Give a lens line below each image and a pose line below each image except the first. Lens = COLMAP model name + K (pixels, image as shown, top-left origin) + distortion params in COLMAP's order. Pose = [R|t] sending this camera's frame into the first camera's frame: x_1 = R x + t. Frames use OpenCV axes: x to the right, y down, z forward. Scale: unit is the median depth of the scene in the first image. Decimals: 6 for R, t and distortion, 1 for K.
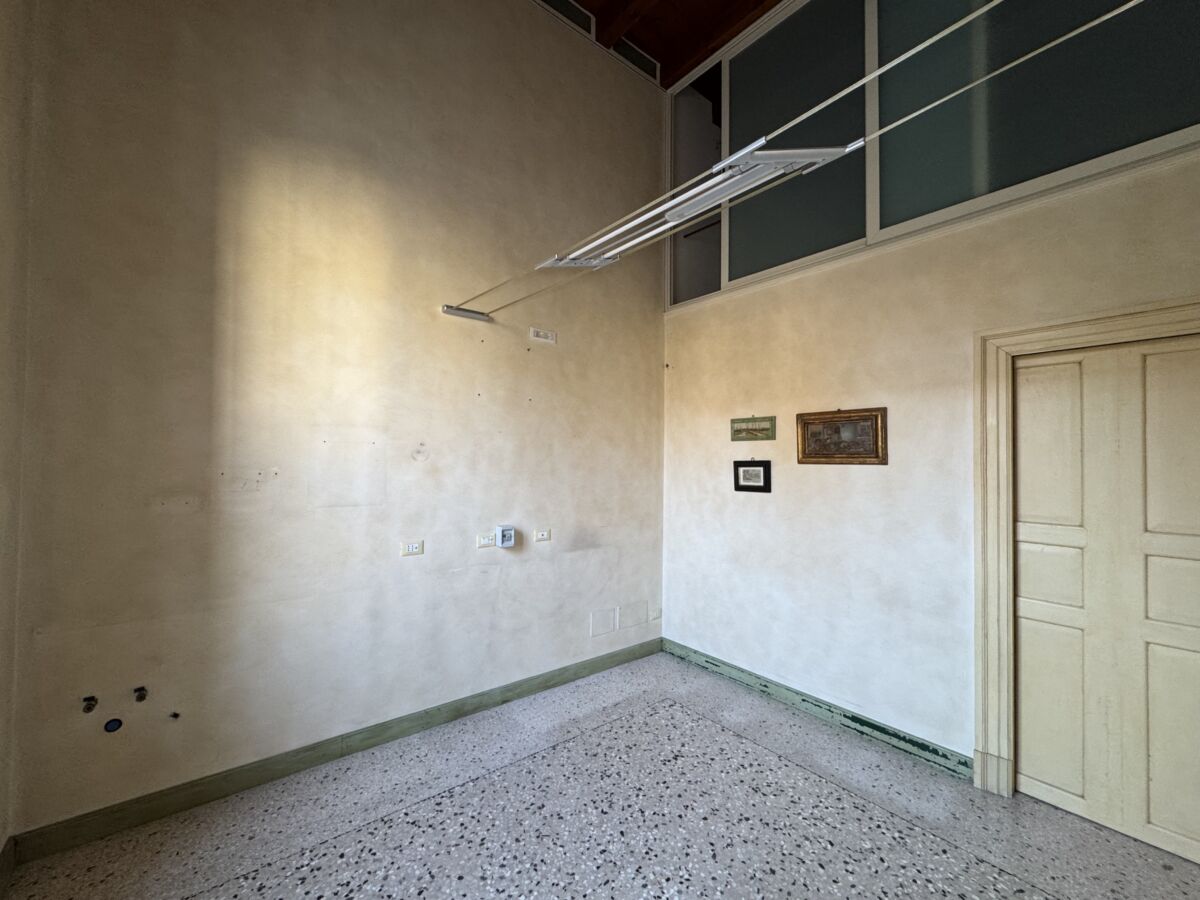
lens RADIAL K [[477.8, 0, 602.4], [0, 477.8, 451.7], [0, 0, 1]] dist [-0.000852, -0.000284]
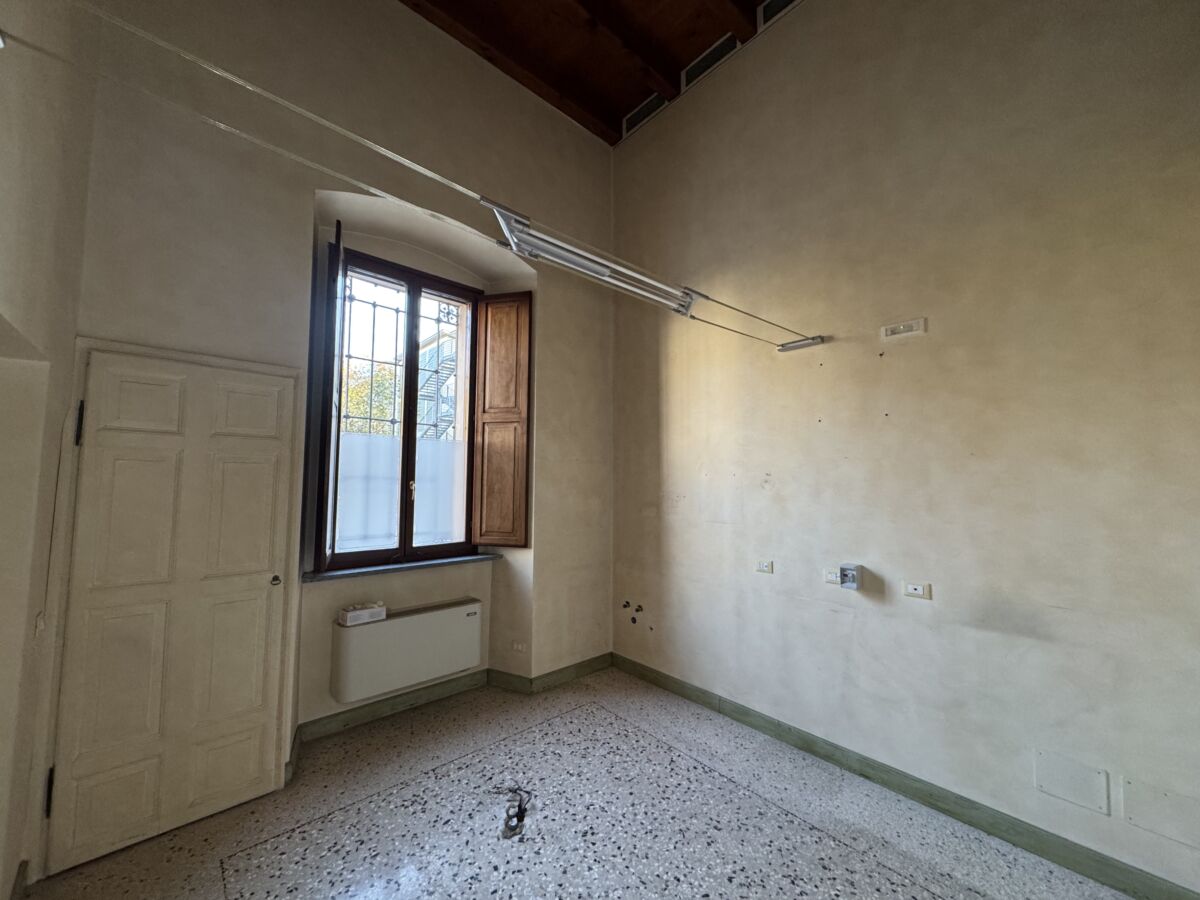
lens RADIAL K [[477.8, 0, 595.3], [0, 477.8, 452.0], [0, 0, 1]] dist [-0.000852, -0.000284]
pose [[0.036928, -0.071841, -0.996732, 0.735470], [0.010973, 0.997382, -0.071481, 0.007440], [0.999258, -0.008298, 0.037619, 0.552726]]
